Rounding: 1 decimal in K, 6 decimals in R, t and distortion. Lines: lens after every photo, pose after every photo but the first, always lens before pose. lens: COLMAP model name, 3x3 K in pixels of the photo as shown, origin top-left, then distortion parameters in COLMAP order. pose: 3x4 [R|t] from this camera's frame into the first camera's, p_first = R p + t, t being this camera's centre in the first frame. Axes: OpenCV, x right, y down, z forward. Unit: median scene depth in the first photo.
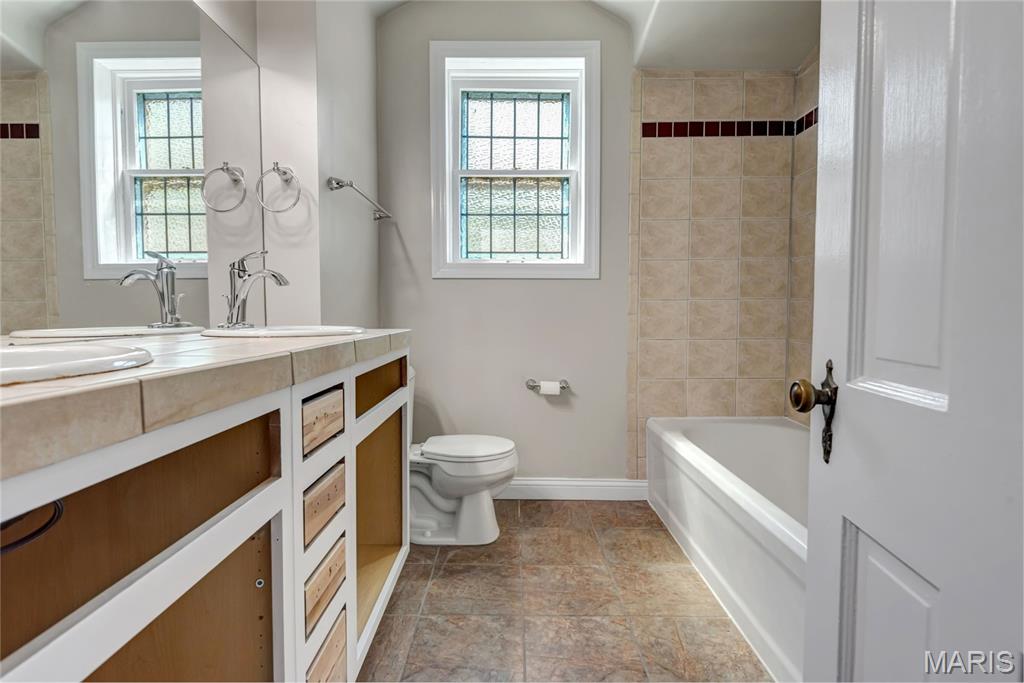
lens RADIAL K [[535.4, 0, 516.6], [0, 535.4, 338.6], [0, 0, 1]] dist [0.019597, -0.011938]
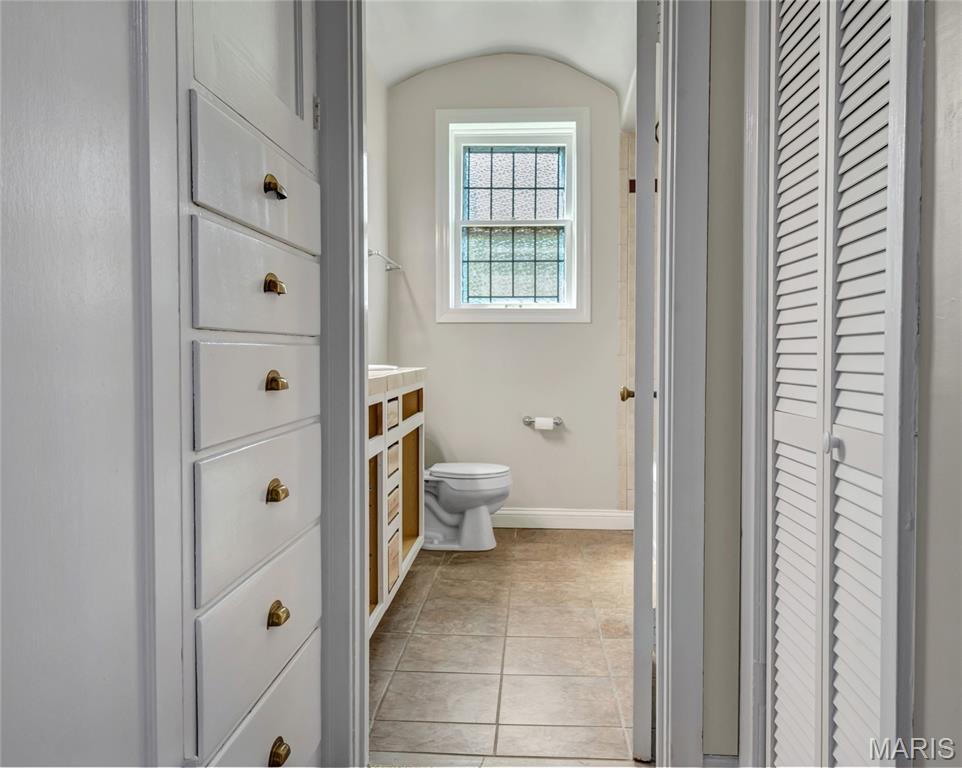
lens RADIAL K [[795.5, 0, 482.3], [0, 795.5, 380.3], [0, 0, 1]] dist [0.027839, -0.027892]
pose [[0.997600, 0.000171, -0.069241, 0.049262], [-0.001048, 0.999920, -0.012628, 0.025546], [0.069233, 0.012670, 0.997520, -0.625449]]
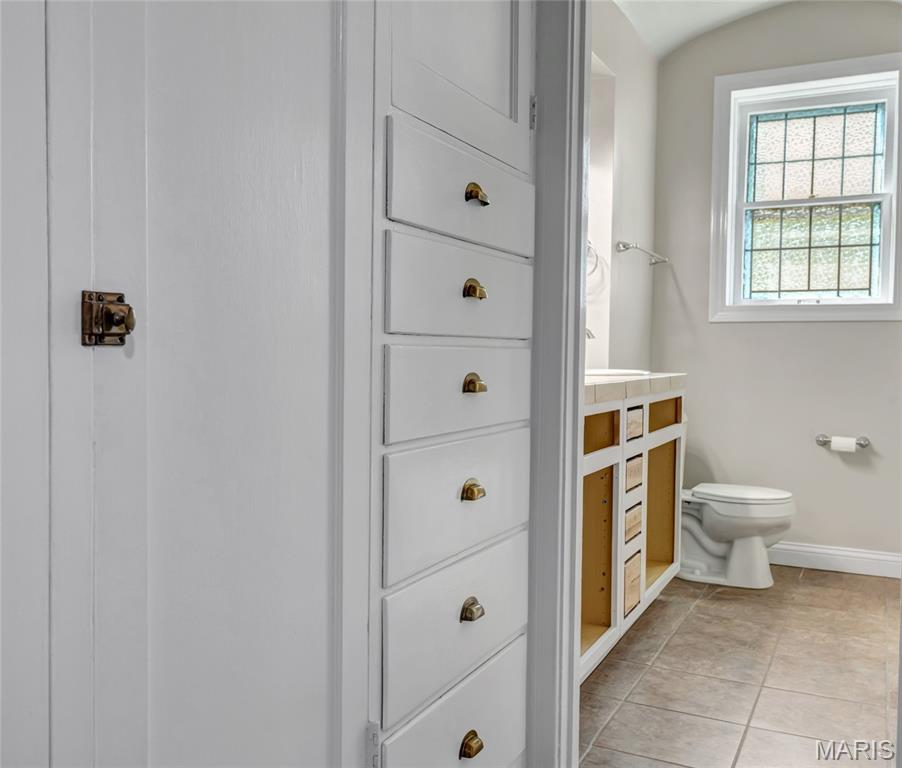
lens RADIAL K [[887.1, 0, 407.2], [0, 887.1, 390.2], [0, 0, 1]] dist [0.026952, 0.000000]
pose [[0.883481, 0.024699, -0.467815, 0.114245], [-0.028879, 0.999581, -0.001763, 0.026442], [0.467575, 0.015068, 0.883825, -0.661124]]
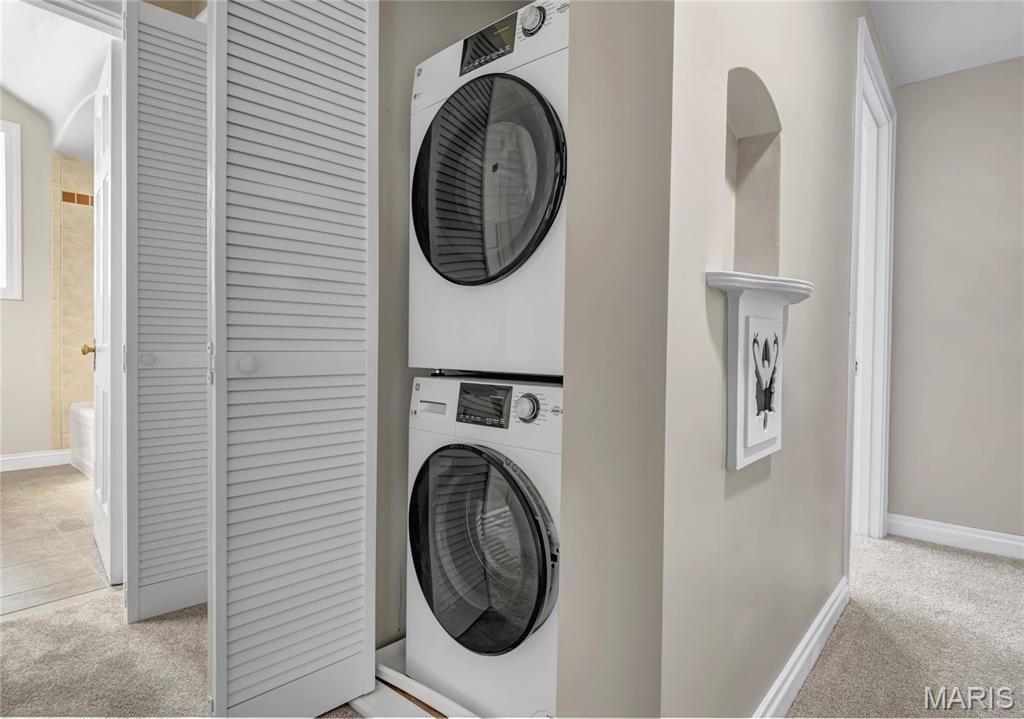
lens RADIAL K [[531.7, 0, 514.7], [0, 531.7, 354.3], [0, 0, 1]] dist [-0.003489, 0.000288]
pose [[0.652372, -0.004801, 0.757884, -0.045256], [0.018109, 0.999793, -0.009255, 0.056330], [-0.757682, 0.019762, 0.652324, -0.781035]]
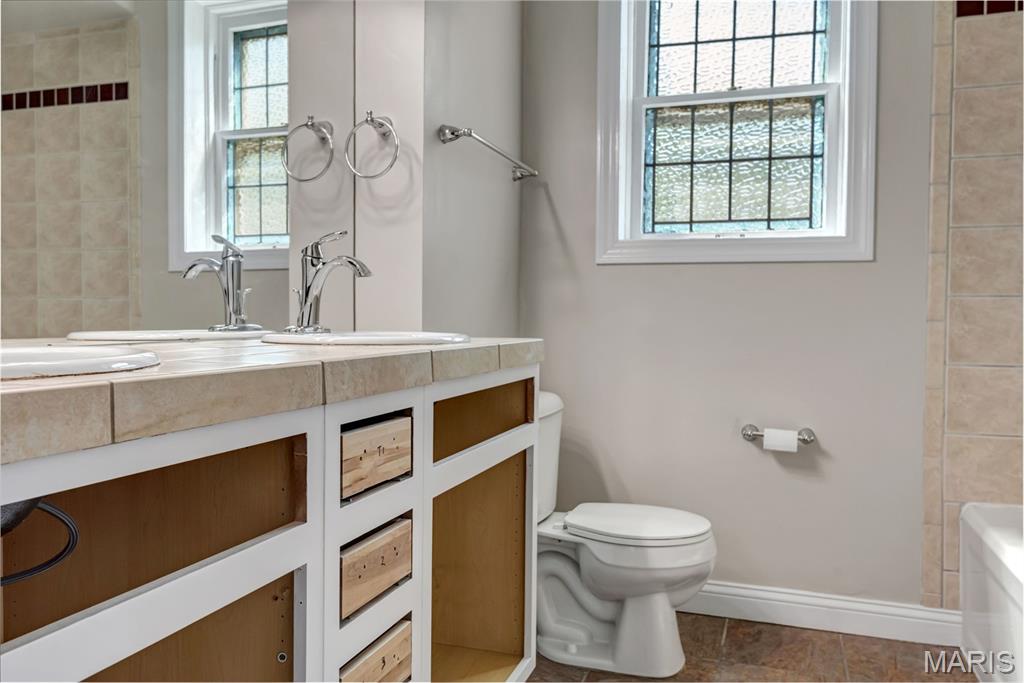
lens RADIAL K [[838.5, 0, 490.3], [0, 838.5, 338.0], [0, 0, 1]] dist [0.033549, -0.033674]
pose [[0.944451, 0.015729, -0.328276, 0.063028], [-0.023605, 0.999521, -0.020020, 0.002810], [0.327804, 0.026657, 0.944370, -0.020706]]
